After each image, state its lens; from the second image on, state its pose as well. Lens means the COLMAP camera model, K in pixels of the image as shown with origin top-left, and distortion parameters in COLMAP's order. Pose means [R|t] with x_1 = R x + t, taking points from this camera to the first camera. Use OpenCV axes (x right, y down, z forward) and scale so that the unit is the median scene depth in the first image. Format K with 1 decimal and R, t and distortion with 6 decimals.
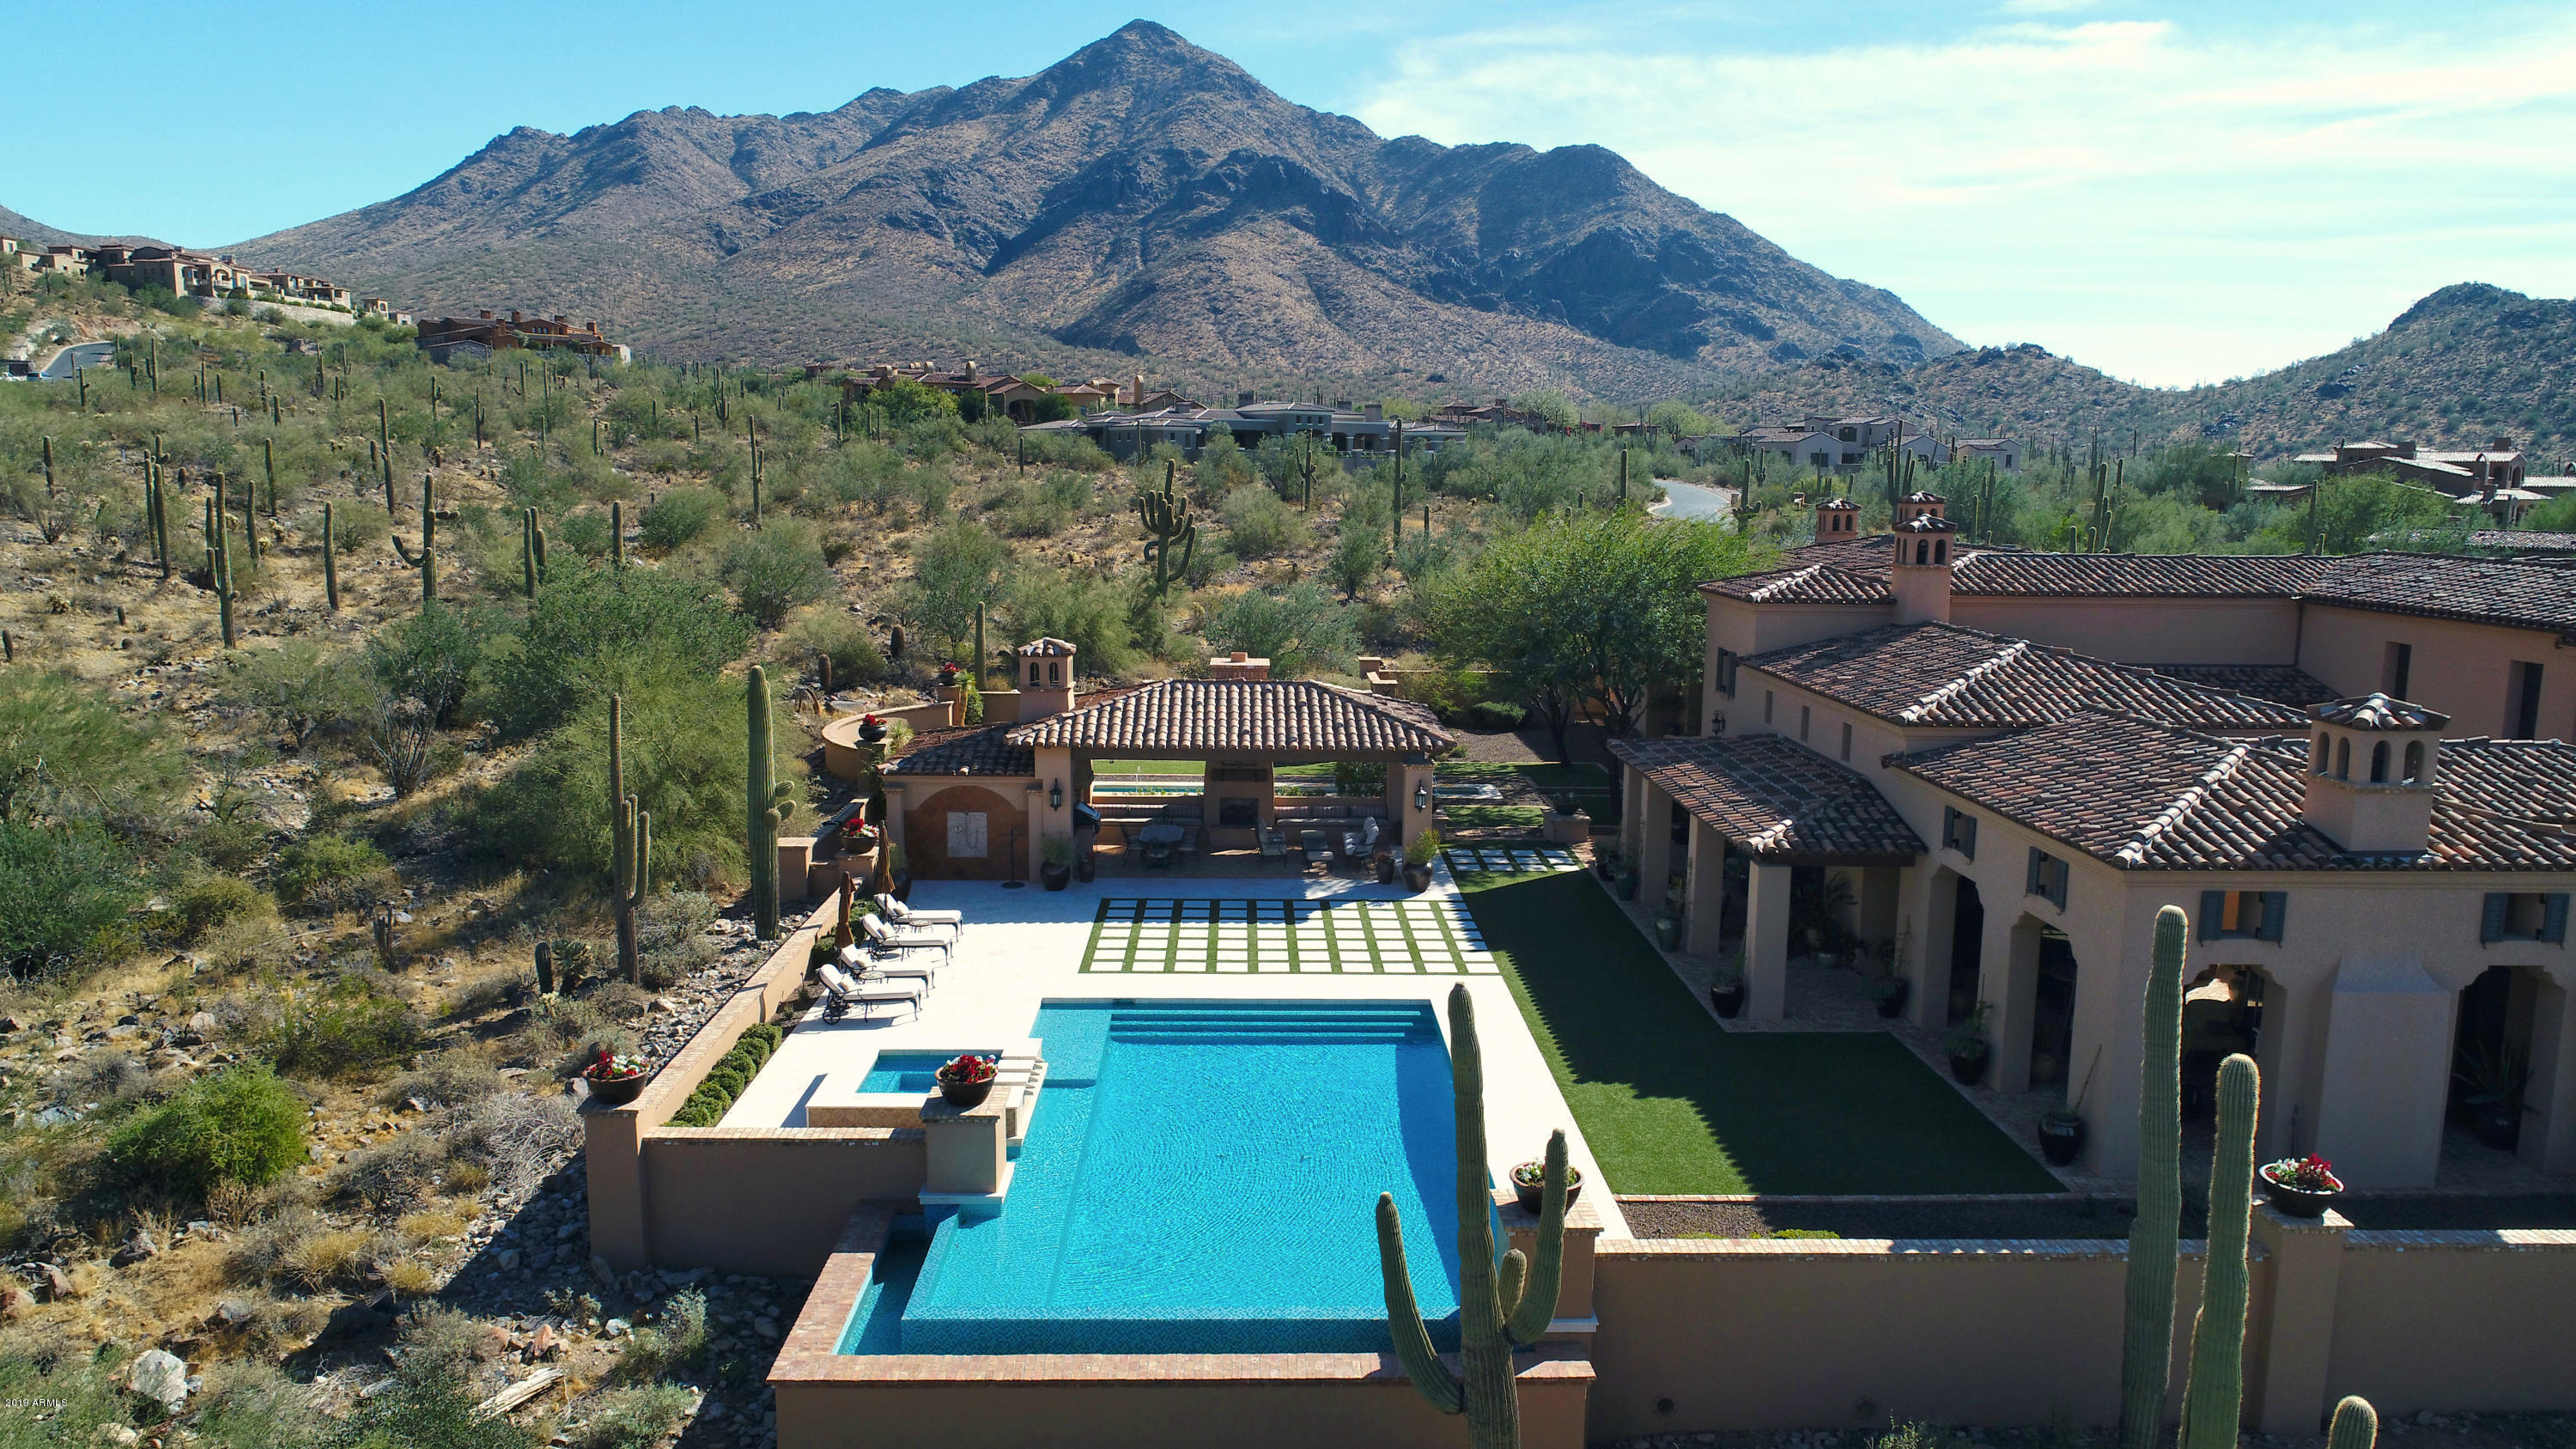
lens RADIAL K [[1728.7, 0, 1288.0], [0, 1728.7, 724.5], [0, 0, 1]] dist [-0.005375, 0.001307]
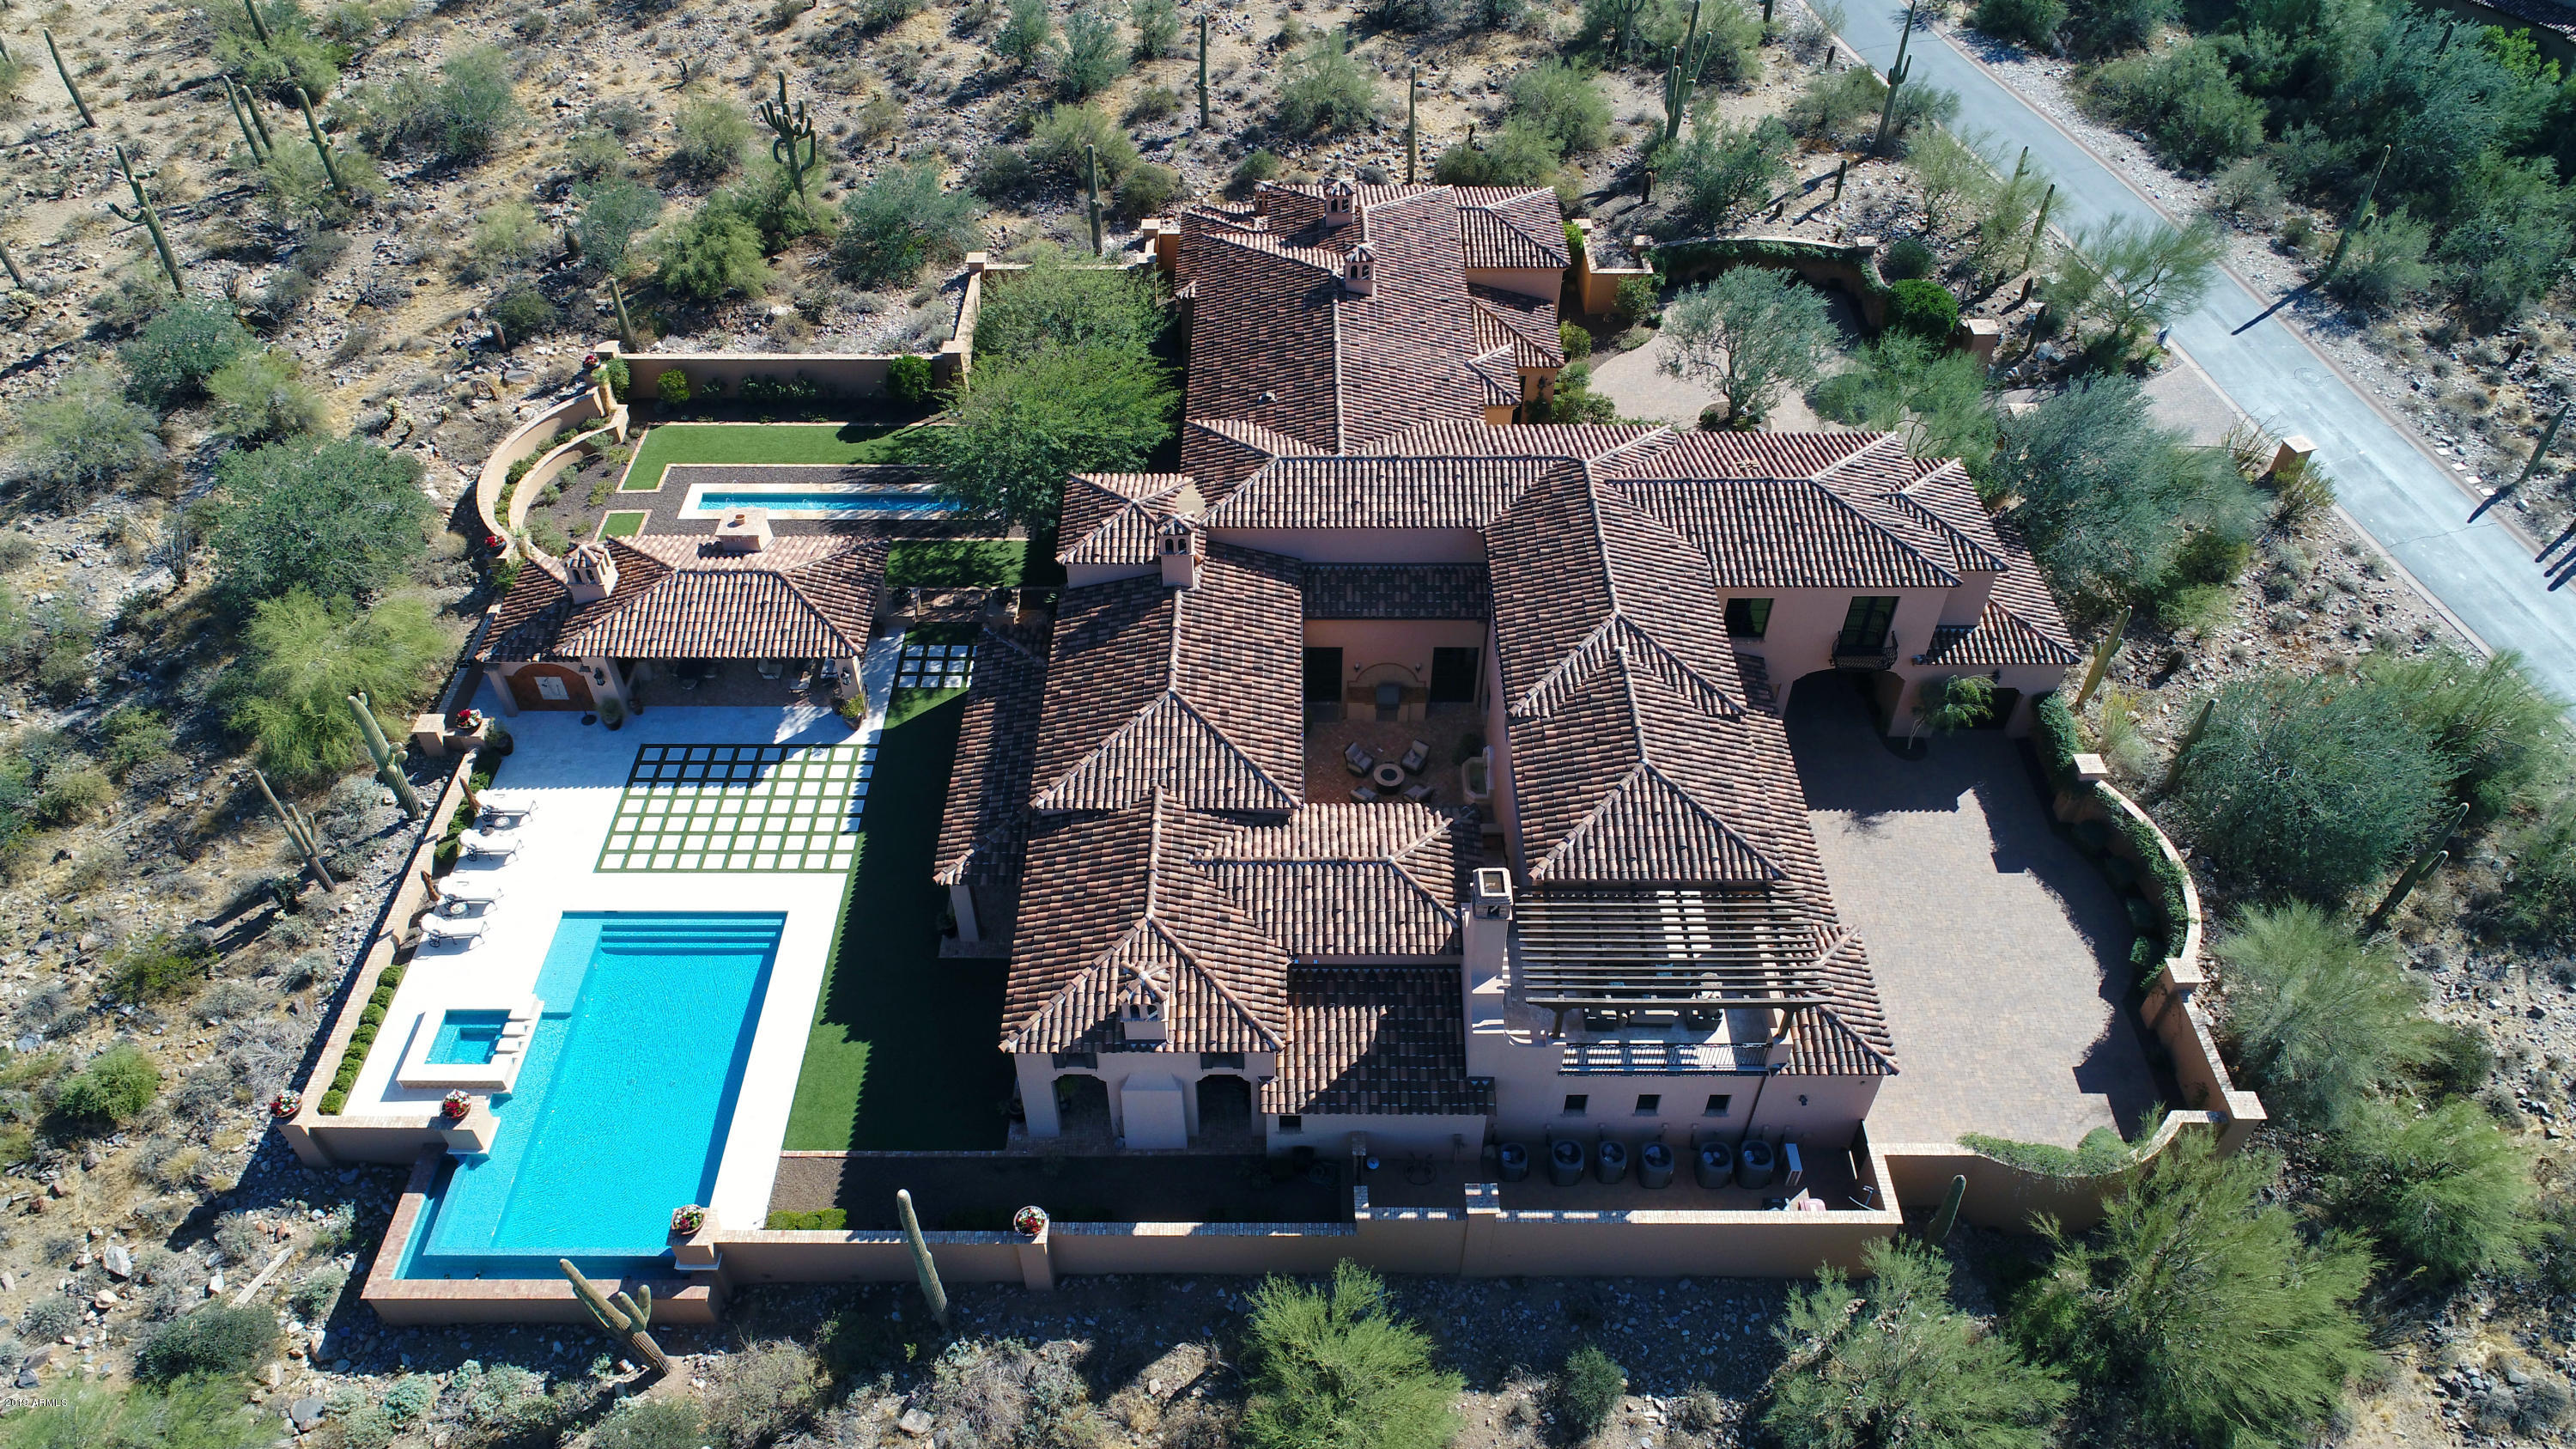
lens RADIAL K [[1728.7, 0, 1288.0], [0, 1728.7, 724.5], [0, 0, 1]] dist [-0.005375, 0.001307]
pose [[0.999597, 0.011150, -0.026122, 0.279791], [0.006390, 0.807861, 0.589338, -0.449525], [0.027673, -0.589267, 0.807464, -0.115786]]
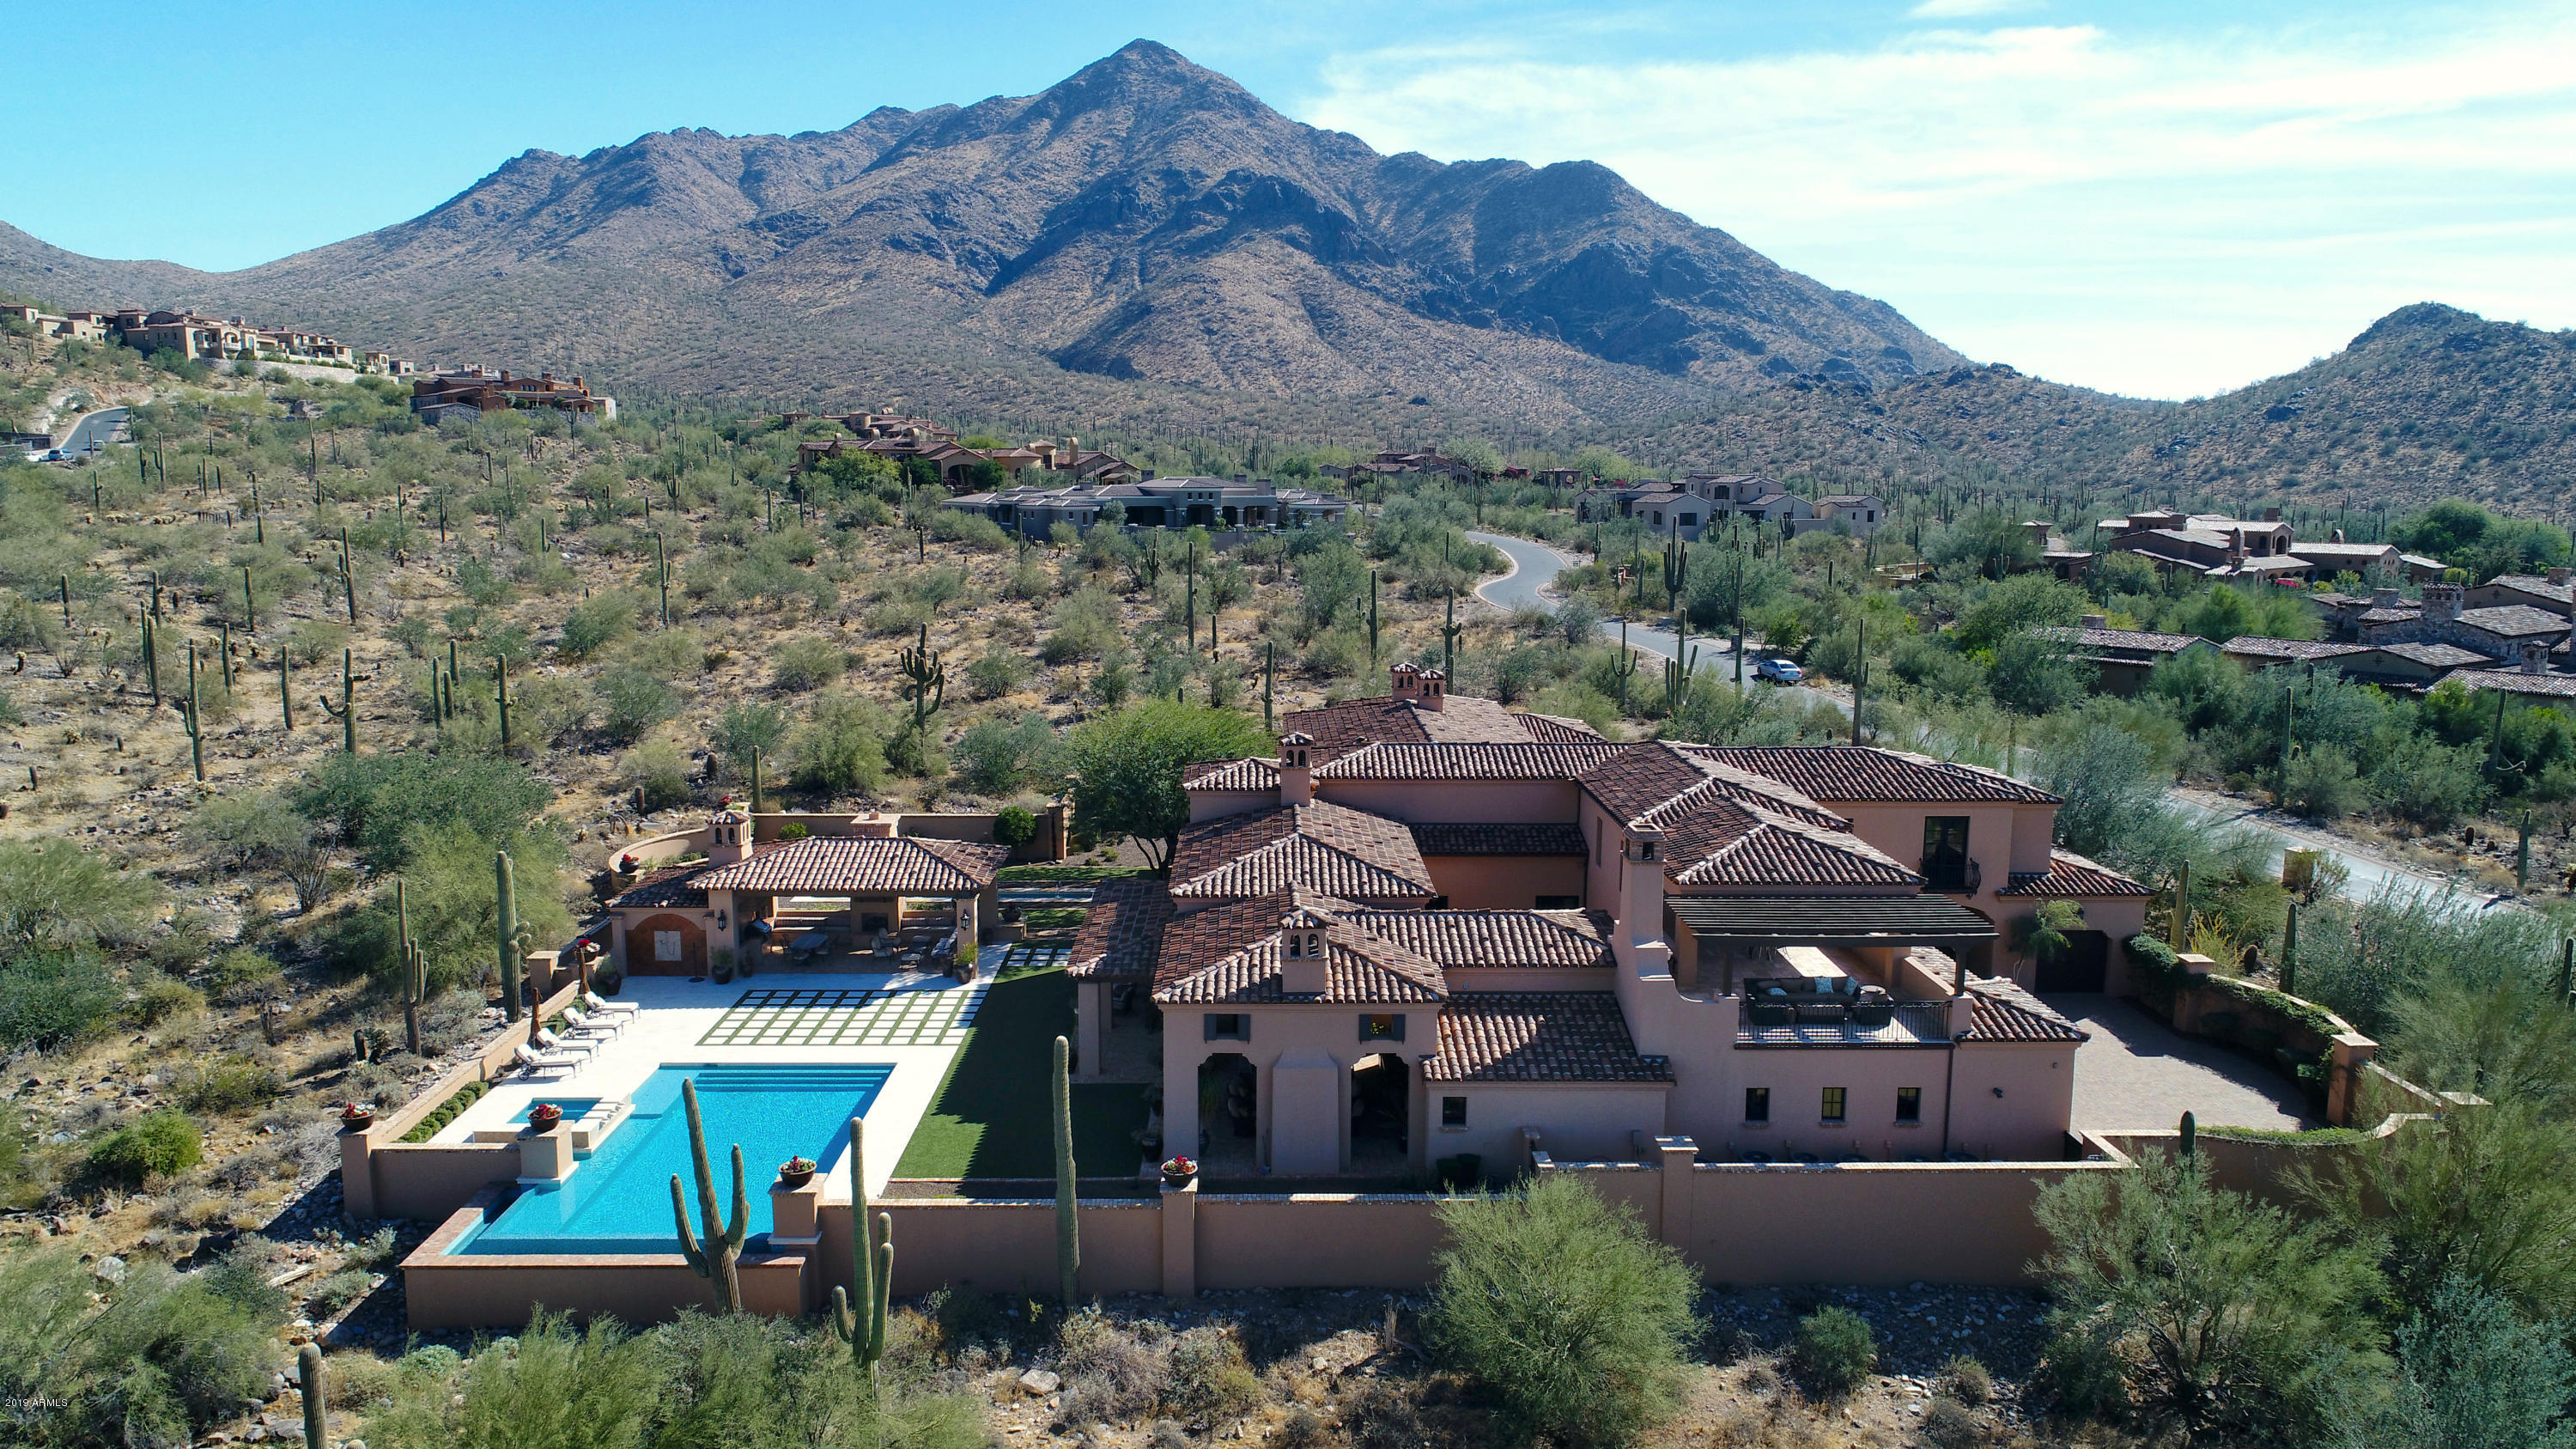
lens RADIAL K [[1728.7, 0, 1288.0], [0, 1728.7, 724.5], [0, 0, 1]] dist [-0.005375, 0.001307]
pose [[0.999945, -0.005351, -0.009028, 0.211784], [0.005318, 0.999979, -0.003746, -0.069090], [0.009048, 0.003698, 0.999952, -0.286447]]
